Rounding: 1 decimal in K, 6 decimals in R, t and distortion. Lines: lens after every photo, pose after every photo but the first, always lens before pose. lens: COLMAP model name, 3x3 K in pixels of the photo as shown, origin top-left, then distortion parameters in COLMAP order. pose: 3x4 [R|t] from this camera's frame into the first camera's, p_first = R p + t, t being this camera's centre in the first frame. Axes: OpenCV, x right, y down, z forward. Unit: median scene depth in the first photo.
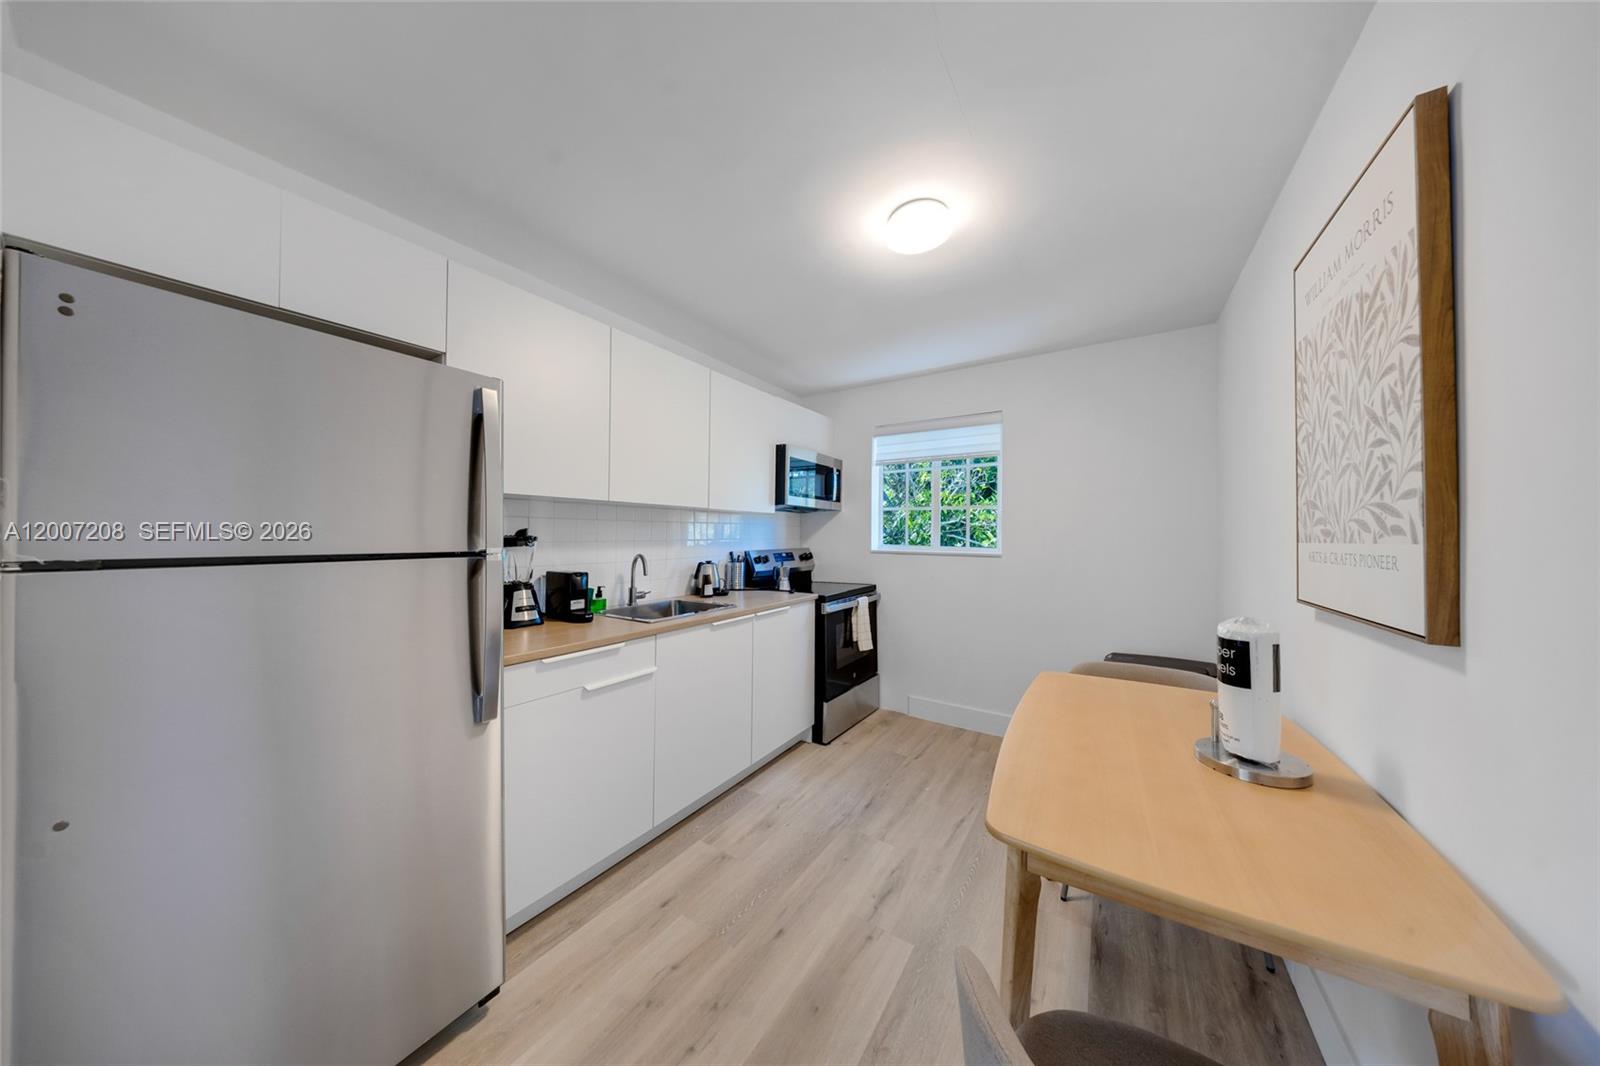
lens RADIAL K [[468.5, 0, 801.5], [0, 468.5, 531.5], [0, 0, 1]] dist [0.000507, 0.000018]
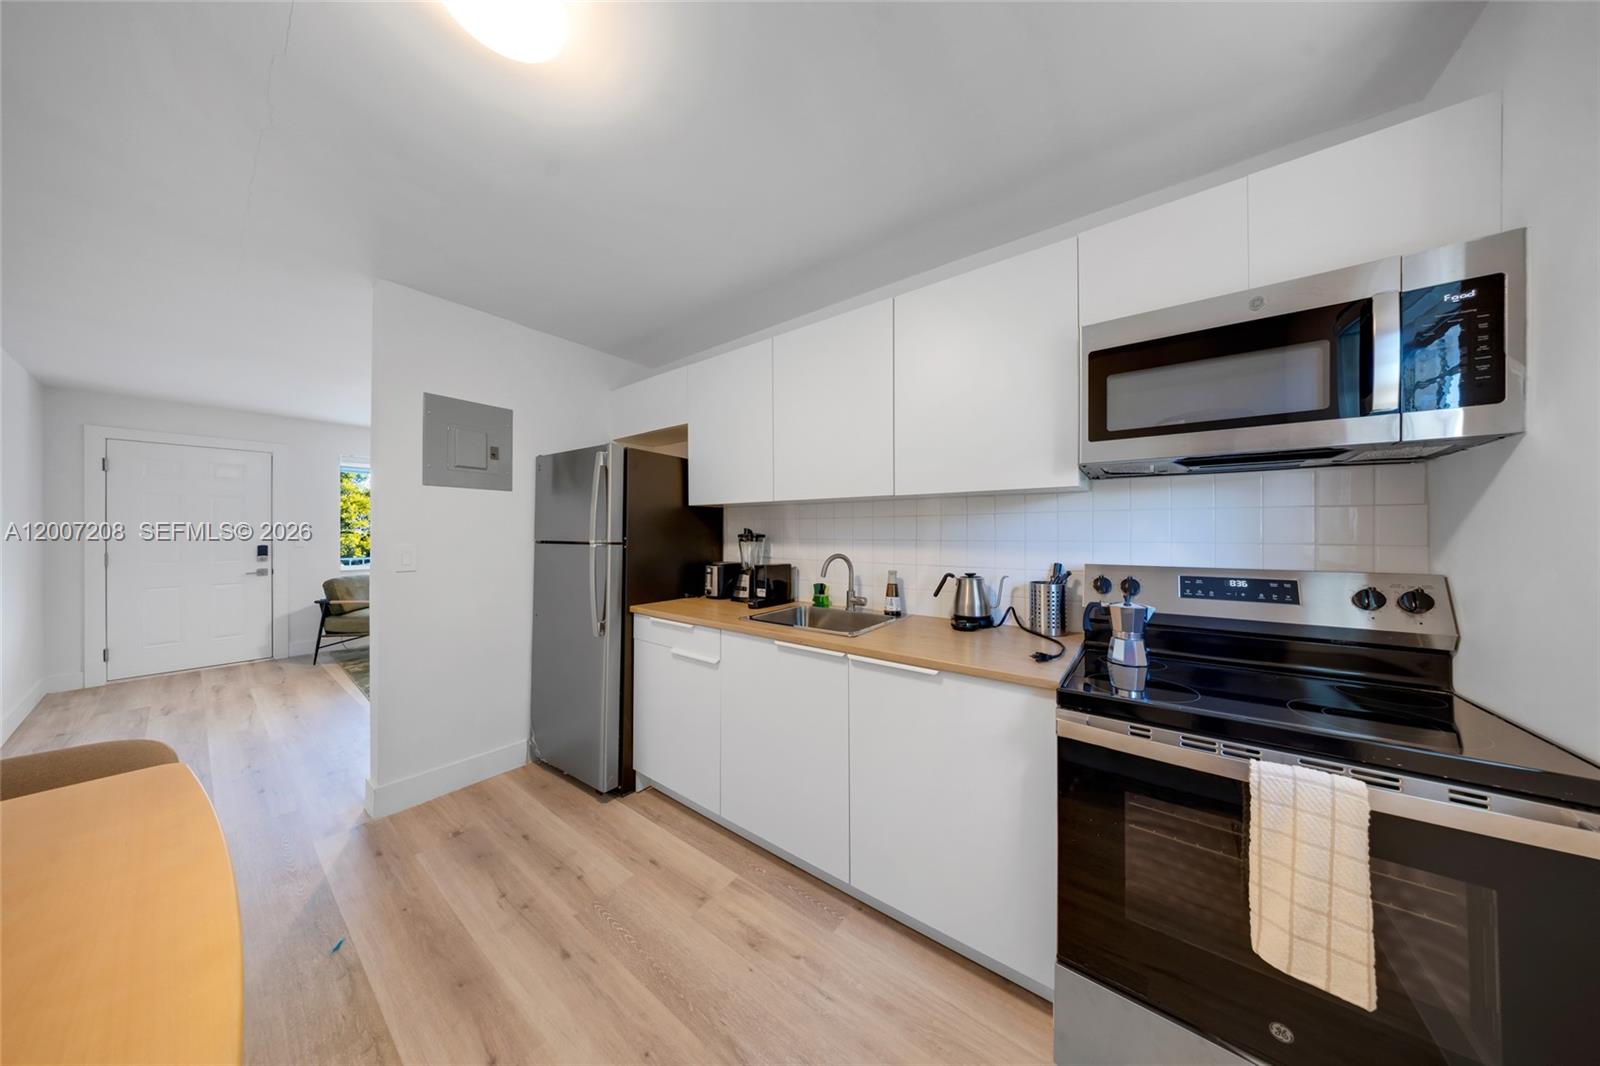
lens RADIAL K [[468.5, 0, 803.6], [0, 468.5, 535.2], [0, 0, 1]] dist [0.000507, 0.000018]
pose [[-0.062546, 0.005456, -0.998027, 0.593639], [0.008314, 0.999953, 0.004946, 0.007726], [0.998007, -0.007989, -0.062588, 1.065063]]
